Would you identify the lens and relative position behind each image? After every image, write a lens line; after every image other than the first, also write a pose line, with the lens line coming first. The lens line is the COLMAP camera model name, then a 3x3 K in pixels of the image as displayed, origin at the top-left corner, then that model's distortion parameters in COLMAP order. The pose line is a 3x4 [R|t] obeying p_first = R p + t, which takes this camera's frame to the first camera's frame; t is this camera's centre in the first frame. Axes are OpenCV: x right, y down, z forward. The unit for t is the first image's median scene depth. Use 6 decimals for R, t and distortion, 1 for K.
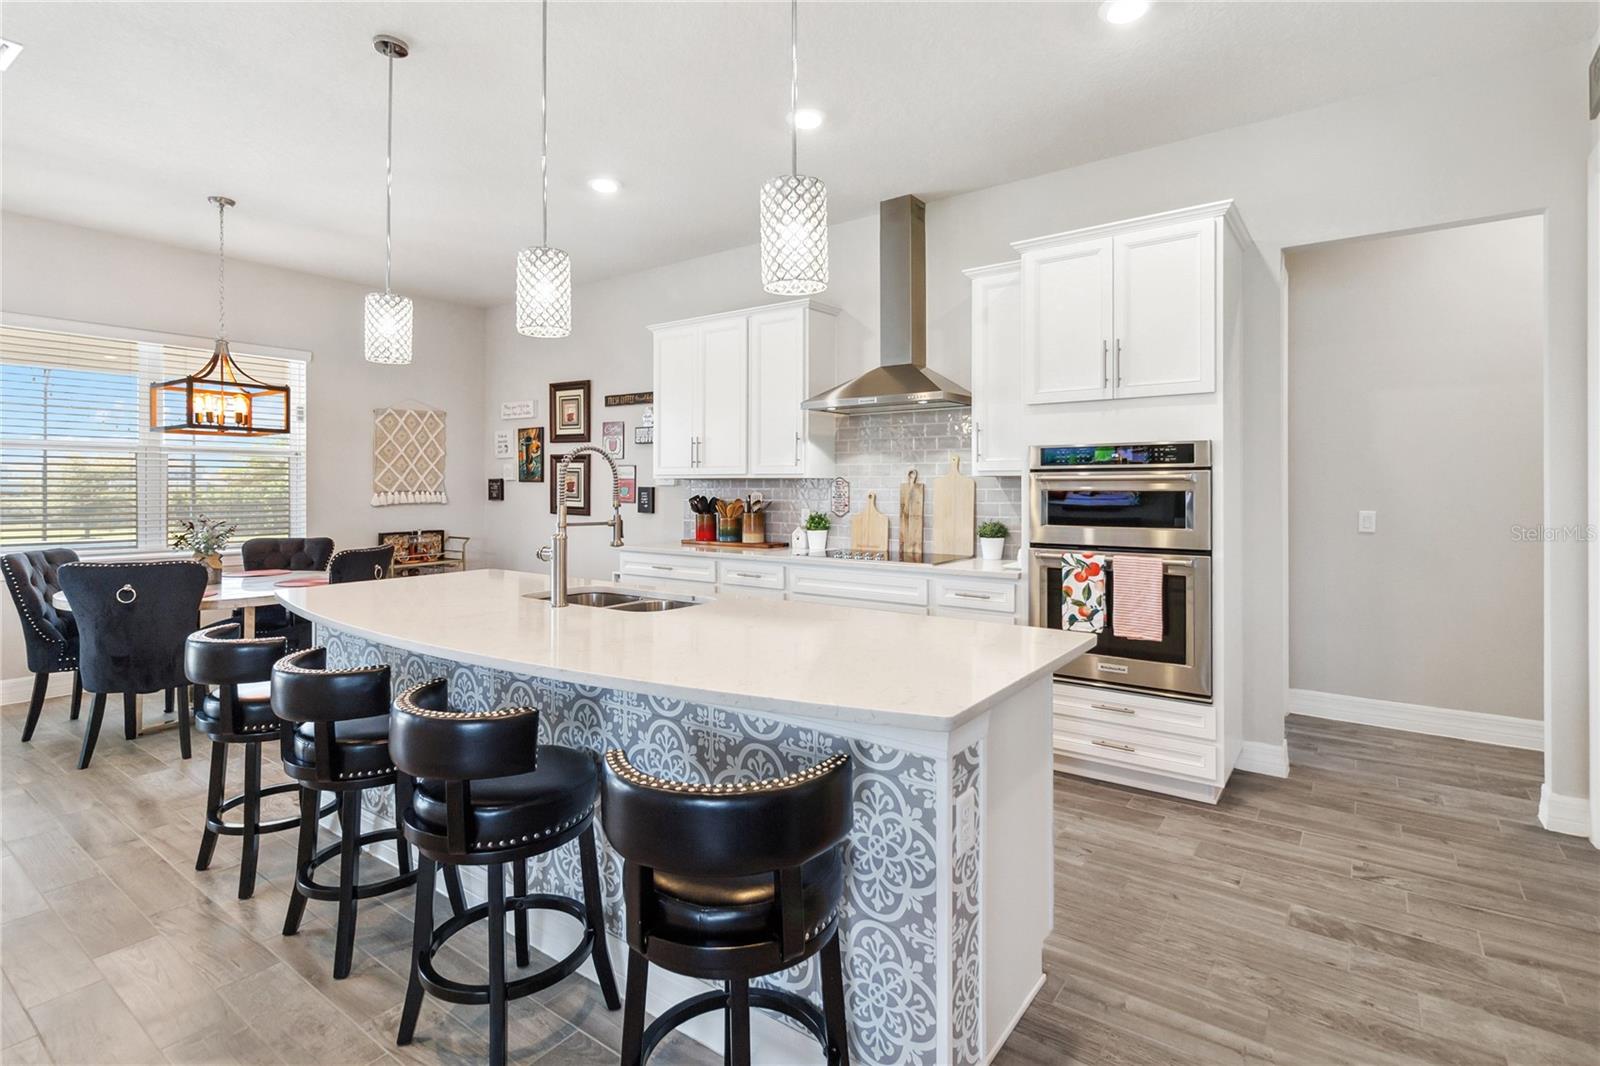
lens RADIAL K [[769.4, 0, 810.5], [0, 769.4, 490.0], [0, 0, 1]] dist [0.005576, 0.000846]
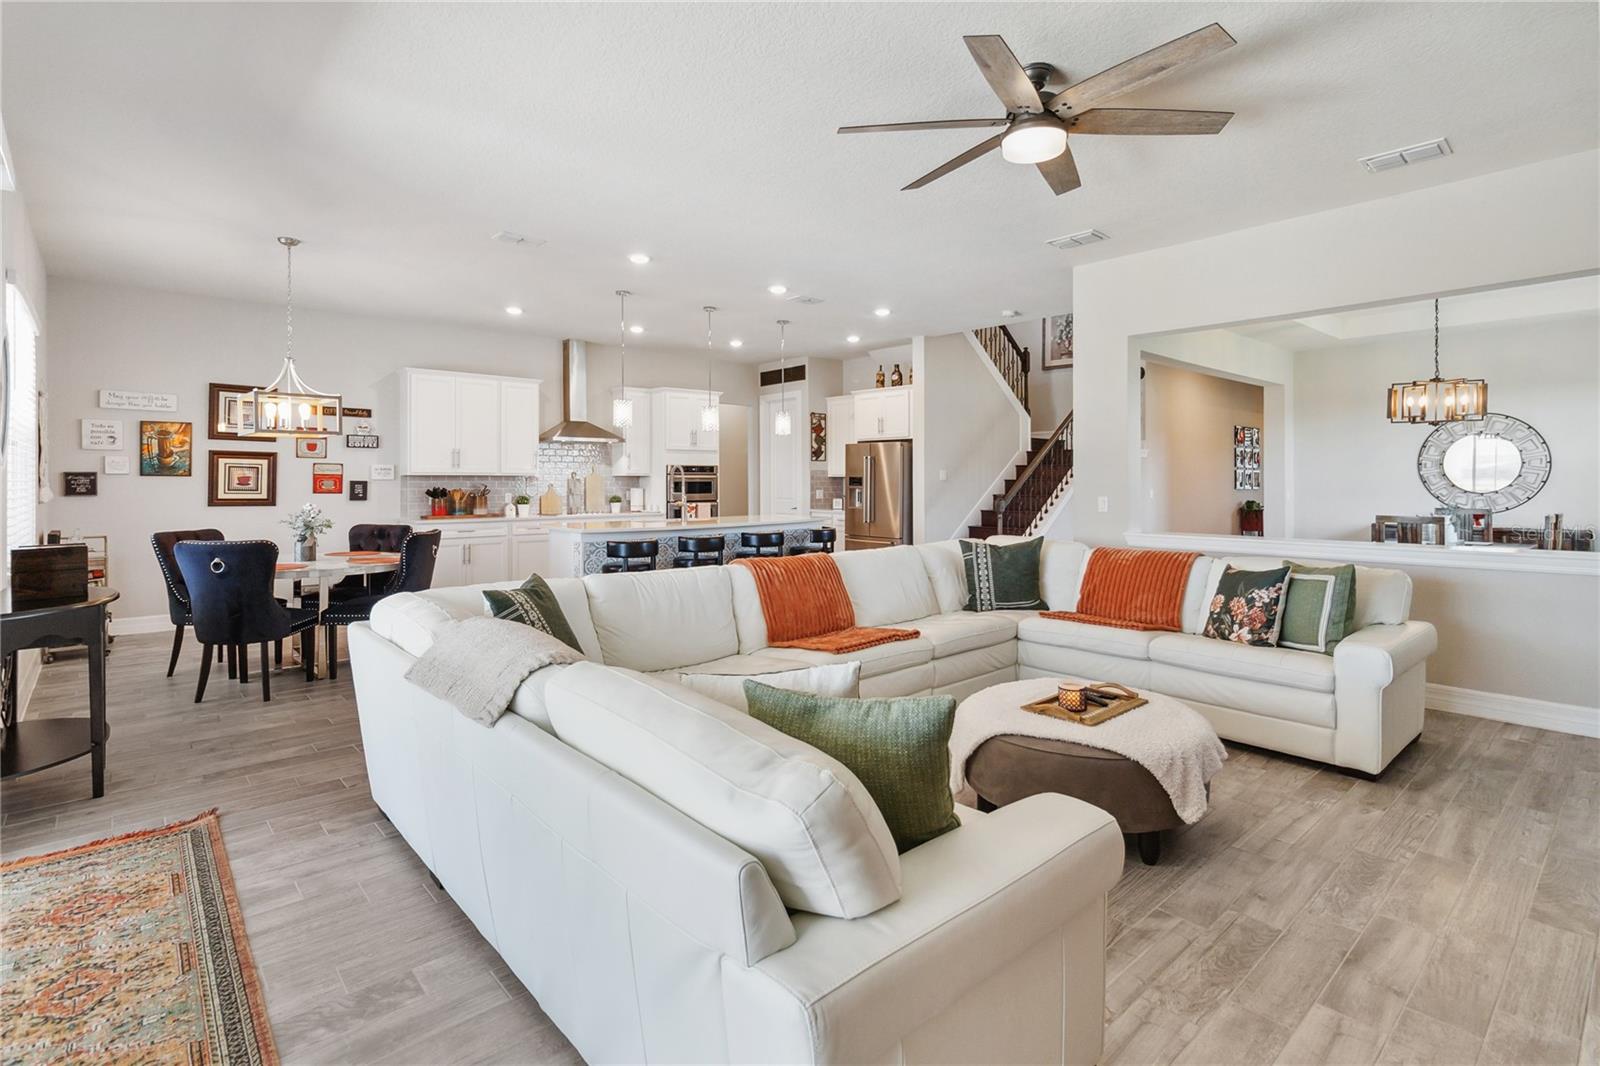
lens RADIAL K [[769.4, 0, 807.6], [0, 769.4, 486.7], [0, 0, 1]] dist [0.005576, 0.000846]
pose [[0.209636, -0.009123, 0.977737, -1.666478], [0.004479, 0.999955, 0.008370, -0.001552], [-0.977769, 0.002625, 0.209667, -0.029299]]
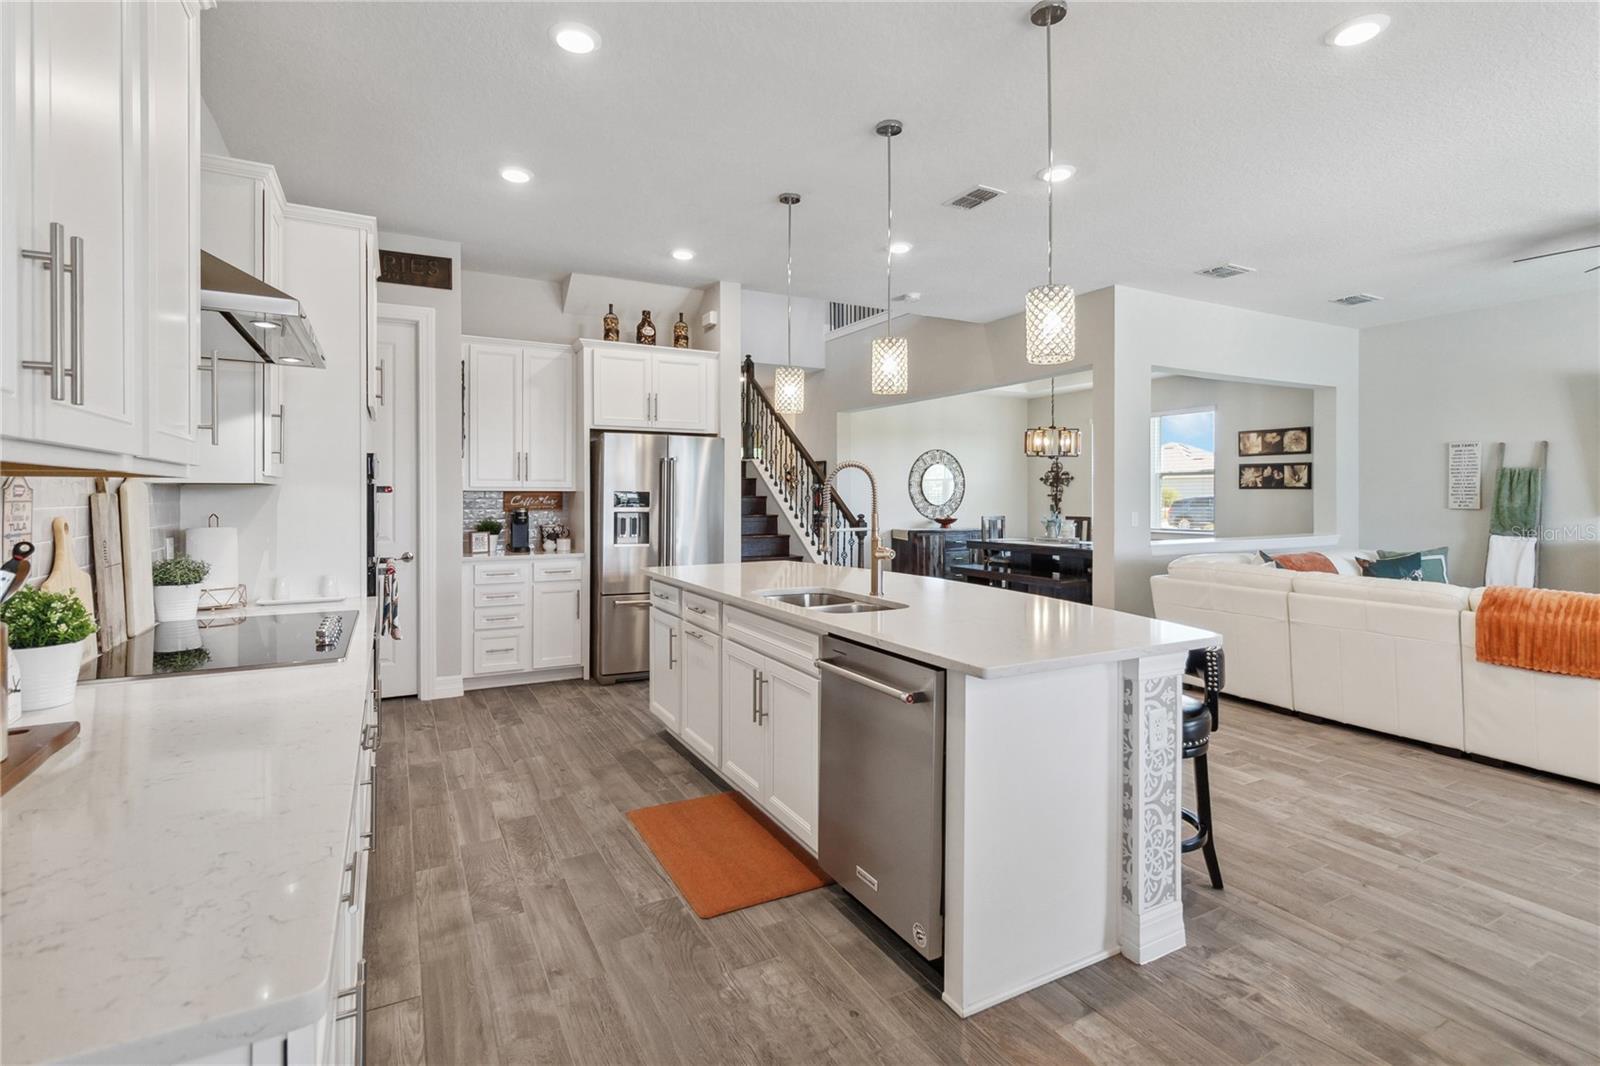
lens RADIAL K [[769.4, 0, 810.3], [0, 769.4, 492.4], [0, 0, 1]] dist [0.005576, 0.000846]
pose [[-0.903088, 0.002927, 0.429445, -0.416442], [0.002975, 0.999995, -0.000558, -0.007302], [-0.429445, 0.000774, -0.903093, 1.183906]]
